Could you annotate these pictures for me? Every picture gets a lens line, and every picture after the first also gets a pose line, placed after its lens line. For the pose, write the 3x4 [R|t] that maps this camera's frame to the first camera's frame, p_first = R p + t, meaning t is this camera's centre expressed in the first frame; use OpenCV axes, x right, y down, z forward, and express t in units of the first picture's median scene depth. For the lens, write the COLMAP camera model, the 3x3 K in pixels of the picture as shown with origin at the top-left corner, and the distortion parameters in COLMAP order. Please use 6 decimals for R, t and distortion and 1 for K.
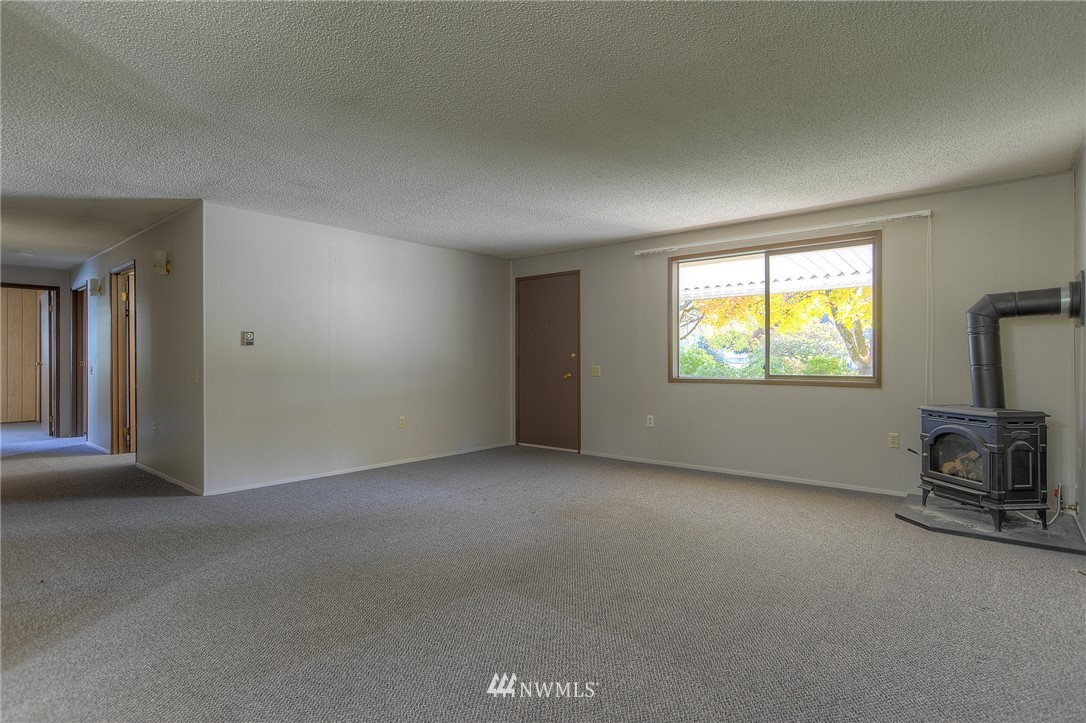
lens RADIAL K [[552.1, 0, 542.0], [0, 552.1, 357.0], [0, 0, 1]] dist [-0.014388, 0.002545]
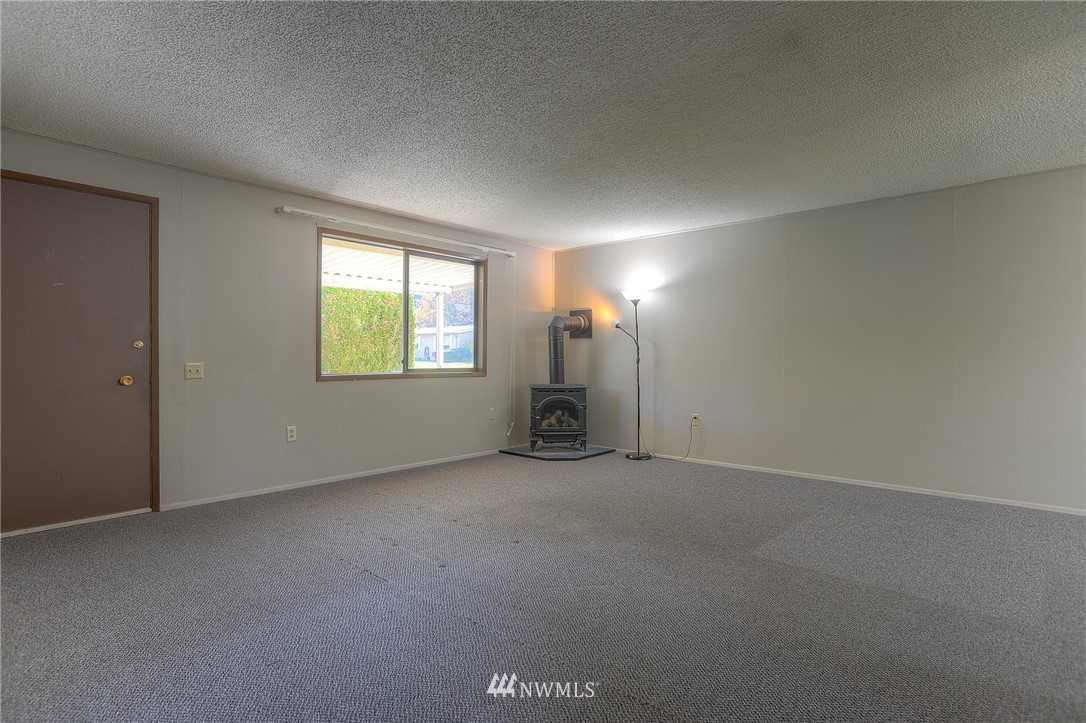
lens RADIAL K [[552.1, 0, 541.2], [0, 552.1, 359.2], [0, 0, 1]] dist [-0.014388, 0.002545]
pose [[0.023186, -0.002615, 0.999728, -0.625391], [-0.008833, 0.999957, 0.002821, 0.008737], [-0.999692, -0.008896, 0.023162, 0.717161]]
